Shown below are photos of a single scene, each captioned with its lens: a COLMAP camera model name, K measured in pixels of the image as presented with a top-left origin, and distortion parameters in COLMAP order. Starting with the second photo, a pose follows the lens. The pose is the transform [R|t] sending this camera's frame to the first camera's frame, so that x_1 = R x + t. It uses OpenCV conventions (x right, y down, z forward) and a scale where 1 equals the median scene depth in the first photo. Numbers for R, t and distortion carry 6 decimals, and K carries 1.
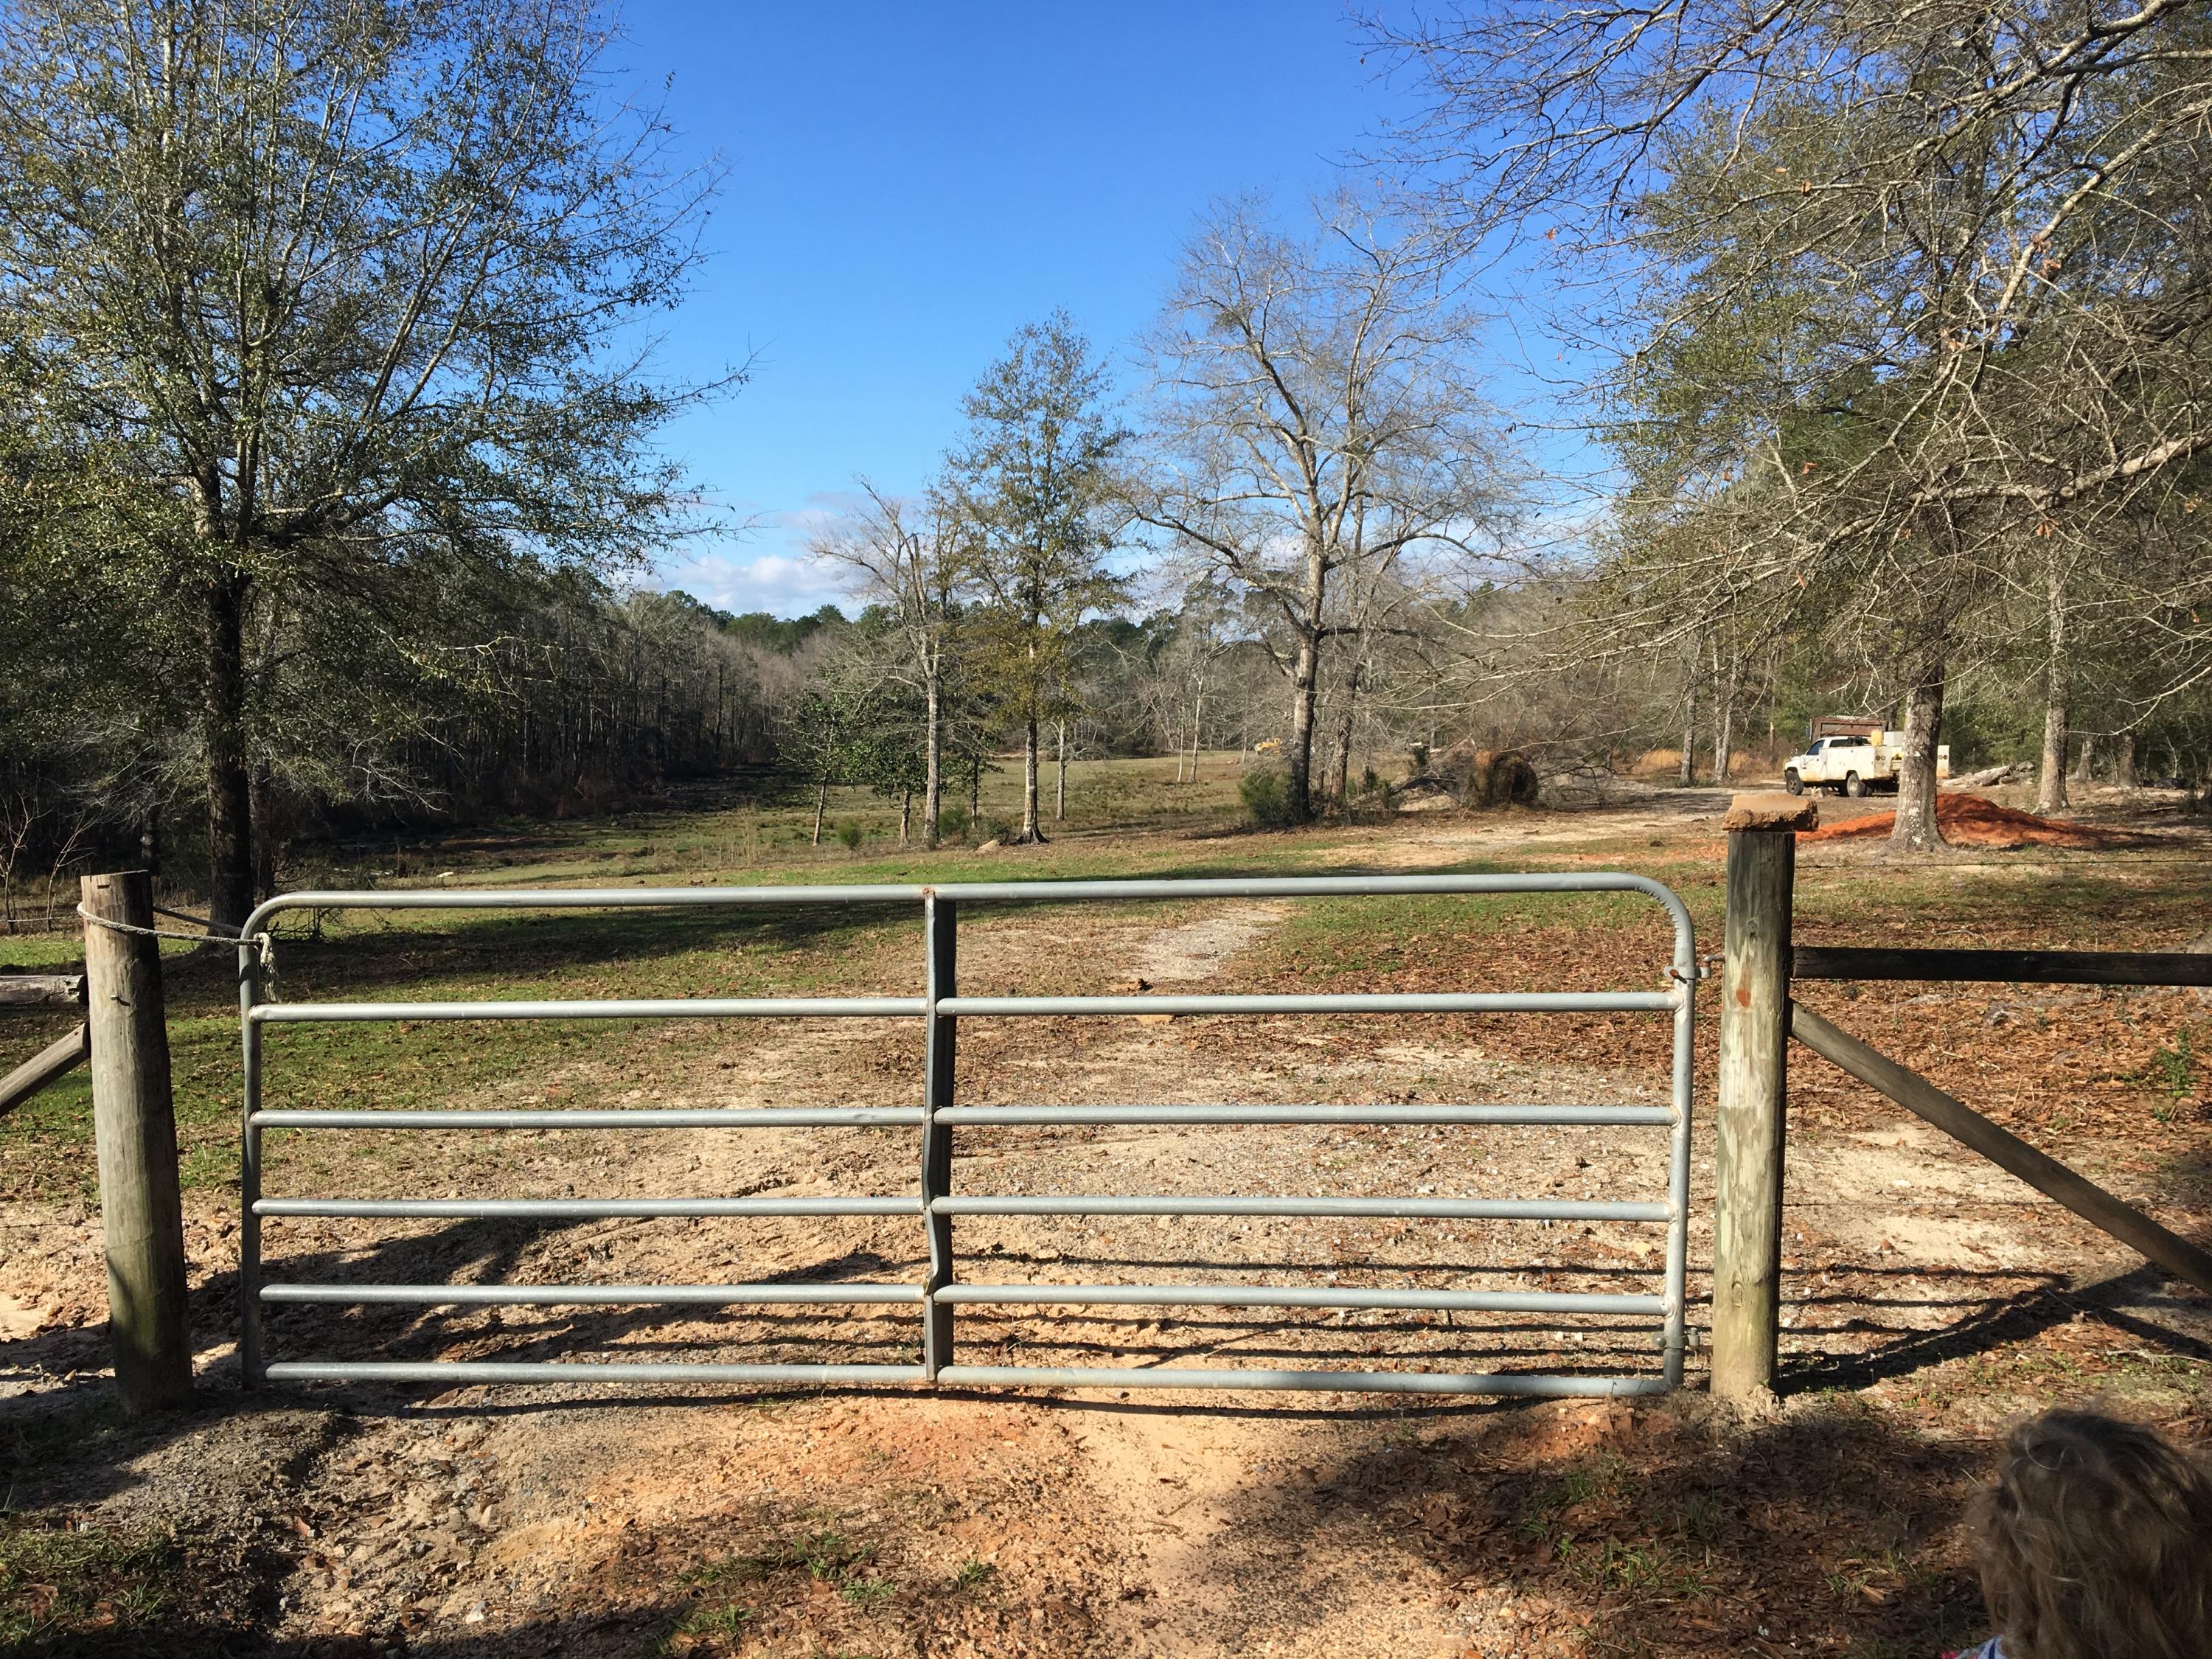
lens RADIAL K [[1832.8, 0, 1105.4], [0, 1832.8, 827.8], [0, 0, 1]] dist [0.006384, -0.000147]
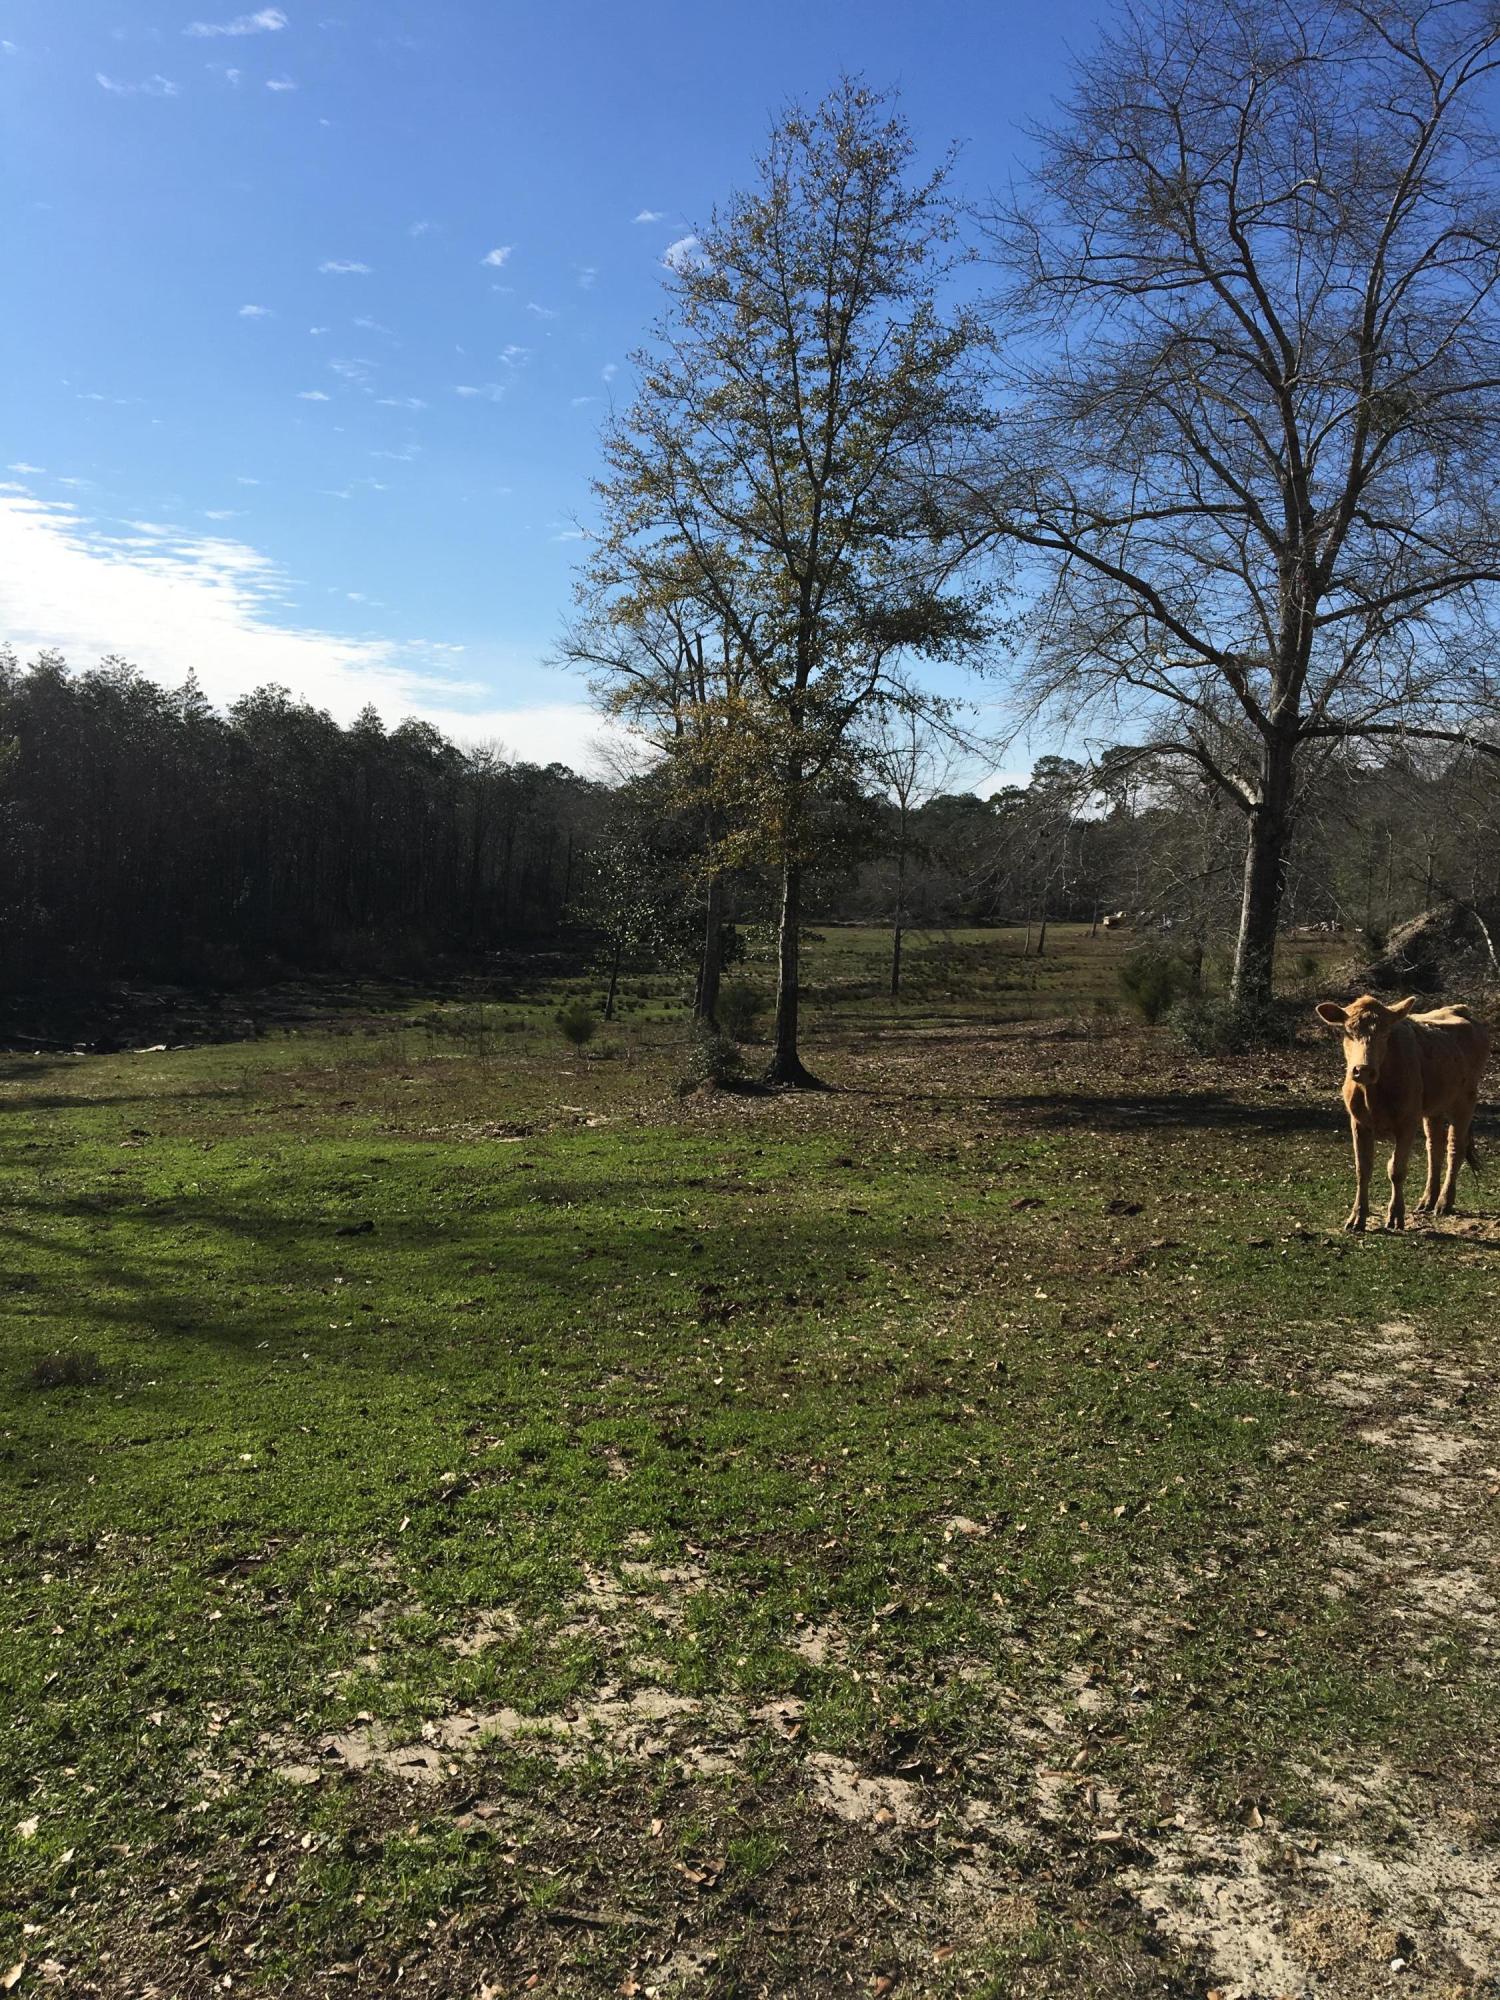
lens RADIAL K [[1657.2, 0, 747.6], [0, 1657.2, 993.8], [0, 0, 1]] dist [0.006384, -0.000147]
pose [[0.992260, 0.024184, -0.121797, 0.008115], [-0.023613, 0.999702, 0.006128, -0.022089], [0.121909, -0.003205, 0.992536, 0.506776]]
